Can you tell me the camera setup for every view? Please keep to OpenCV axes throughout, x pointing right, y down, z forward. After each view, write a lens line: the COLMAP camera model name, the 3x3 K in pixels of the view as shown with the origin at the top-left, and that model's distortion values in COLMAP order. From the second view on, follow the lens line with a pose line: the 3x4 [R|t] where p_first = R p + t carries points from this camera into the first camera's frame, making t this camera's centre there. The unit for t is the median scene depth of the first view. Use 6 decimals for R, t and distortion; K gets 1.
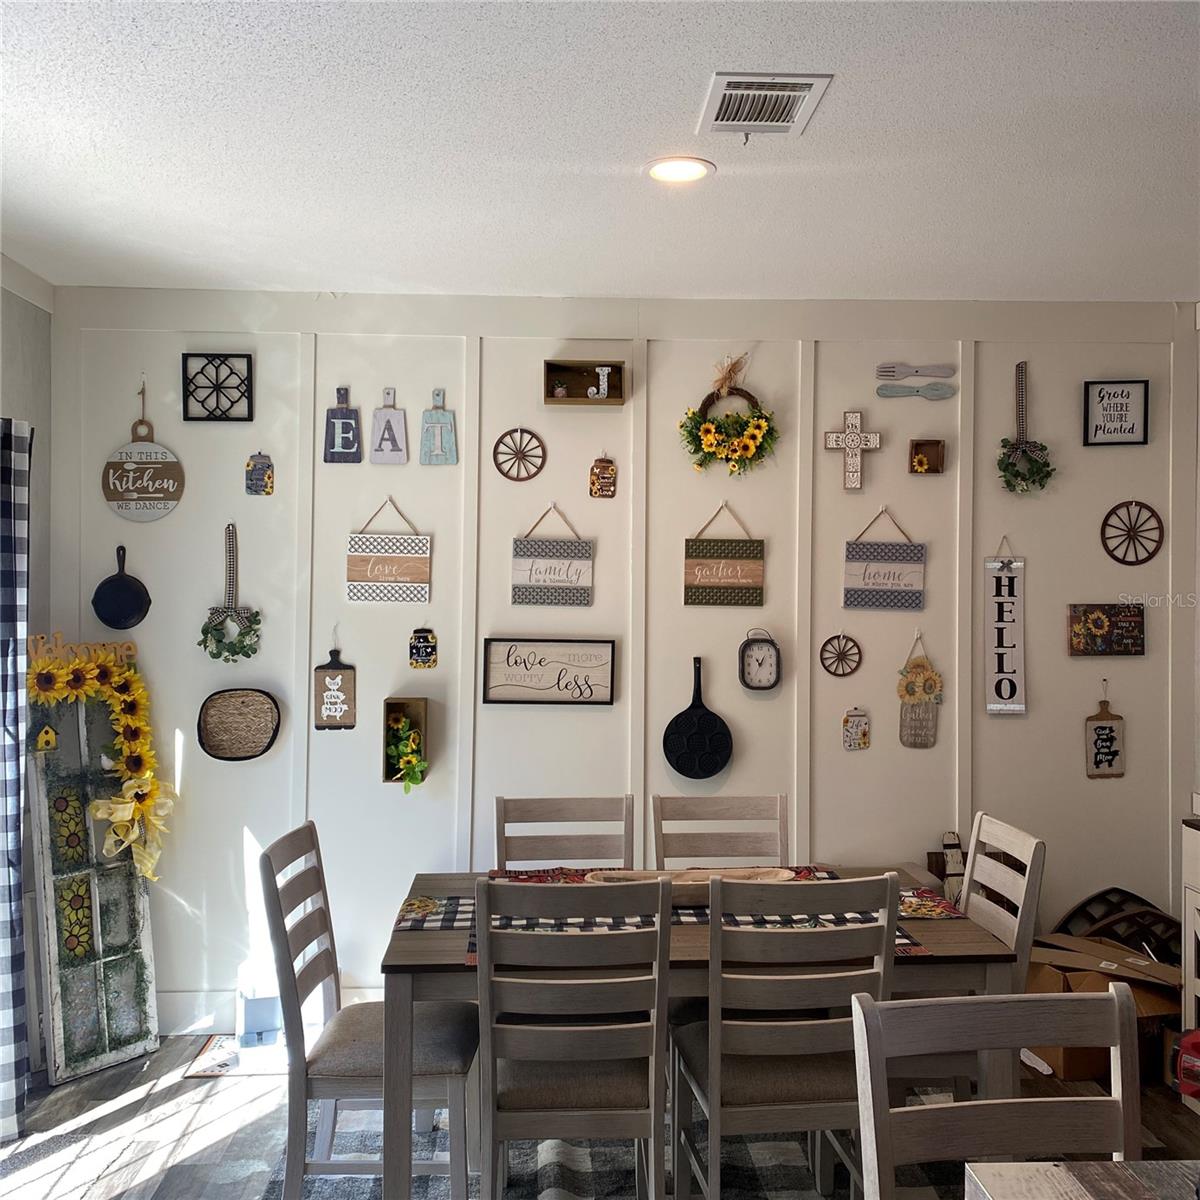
lens RADIAL K [[1209.9, 0, 600.0], [0, 1209.9, 600.0], [0, 0, 1]] dist [0.138522, -0.331278]
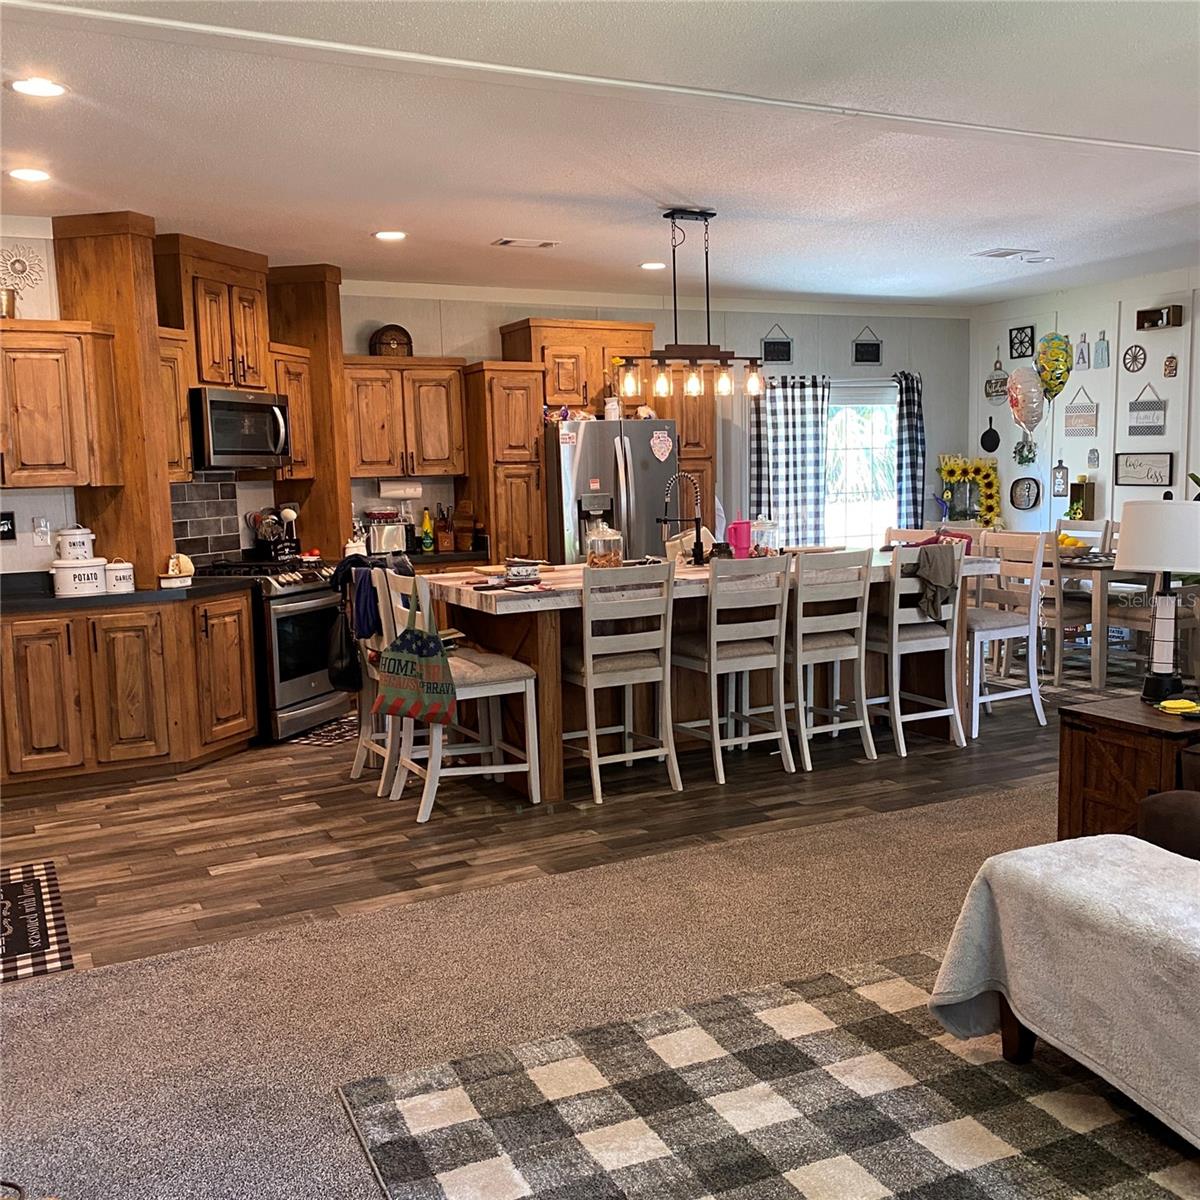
lens RADIAL K [[1209.9, 0, 600.0], [0, 1209.9, 600.0], [0, 0, 1]] dist [0.138522, -0.331278]
pose [[0.368470, 0.091073, -0.925168, 1.507361], [0.020621, 0.994144, 0.106076, 0.040513], [0.929411, -0.058164, 0.364434, -0.558169]]
